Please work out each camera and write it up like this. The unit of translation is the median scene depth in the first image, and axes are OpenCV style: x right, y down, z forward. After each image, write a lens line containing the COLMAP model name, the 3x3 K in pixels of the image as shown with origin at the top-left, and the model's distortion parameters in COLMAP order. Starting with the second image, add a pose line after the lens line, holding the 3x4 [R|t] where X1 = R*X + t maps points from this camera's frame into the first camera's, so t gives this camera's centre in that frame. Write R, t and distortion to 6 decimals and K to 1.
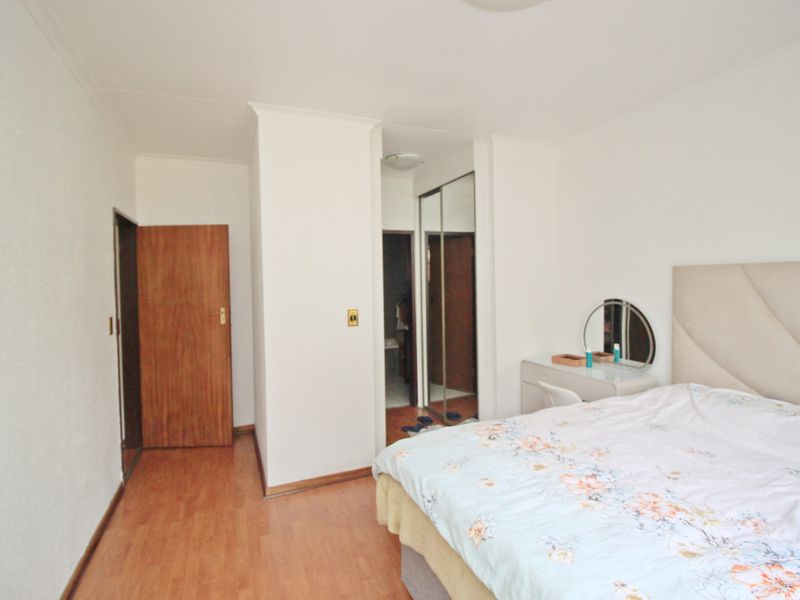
lens RADIAL K [[406.9, 0, 395.9], [0, 406.9, 288.9], [0, 0, 1]] dist [-0.033032, 0.000120]
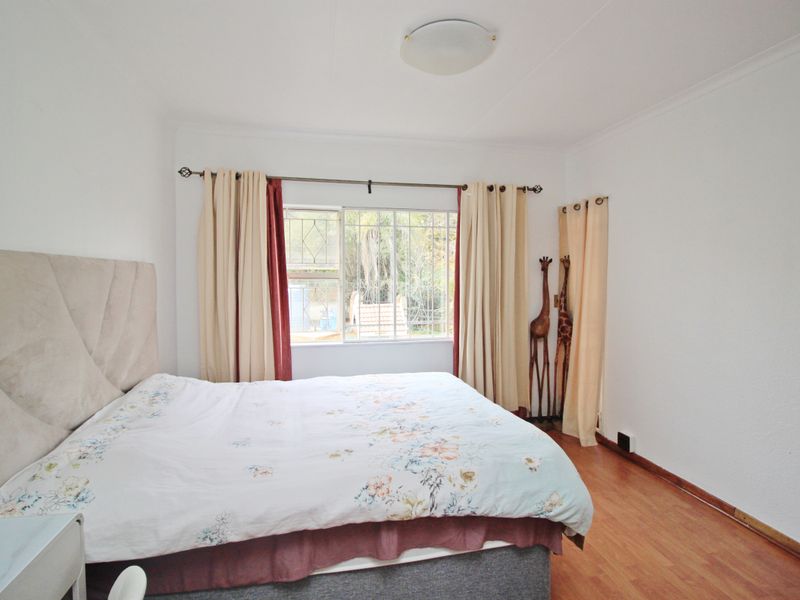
lens RADIAL K [[406.9, 0, 395.9], [0, 406.9, 288.9], [0, 0, 1]] dist [-0.033032, 0.000120]
pose [[-0.982179, 0.010344, 0.187663, 0.172032], [0.017681, 0.999141, 0.037466, -0.021944], [-0.187114, 0.040116, -0.981519, 1.961009]]
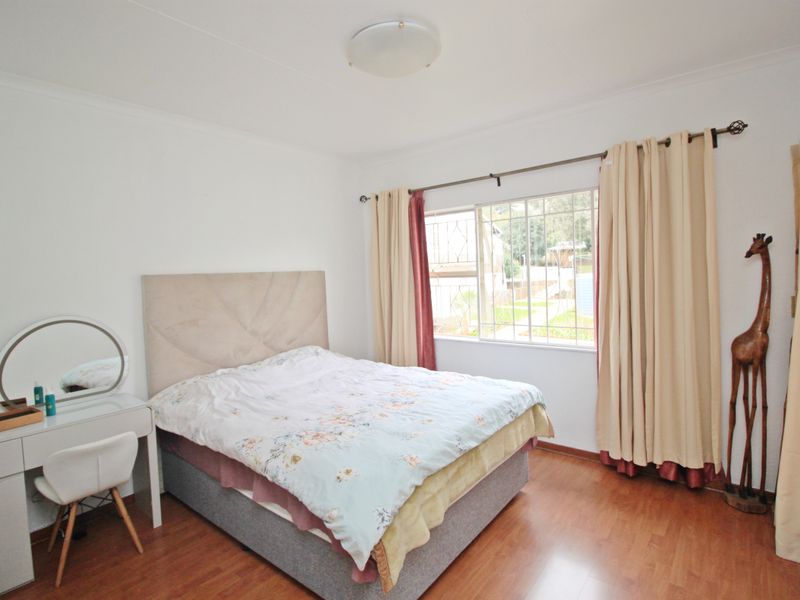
lens RADIAL K [[406.9, 0, 395.9], [0, 406.9, 288.9], [0, 0, 1]] dist [-0.033032, 0.000120]
pose [[-0.480394, 0.002455, 0.877049, -0.751195], [0.056083, 0.998035, 0.027925, -0.020341], [-0.875258, 0.062603, -0.479588, 1.368450]]
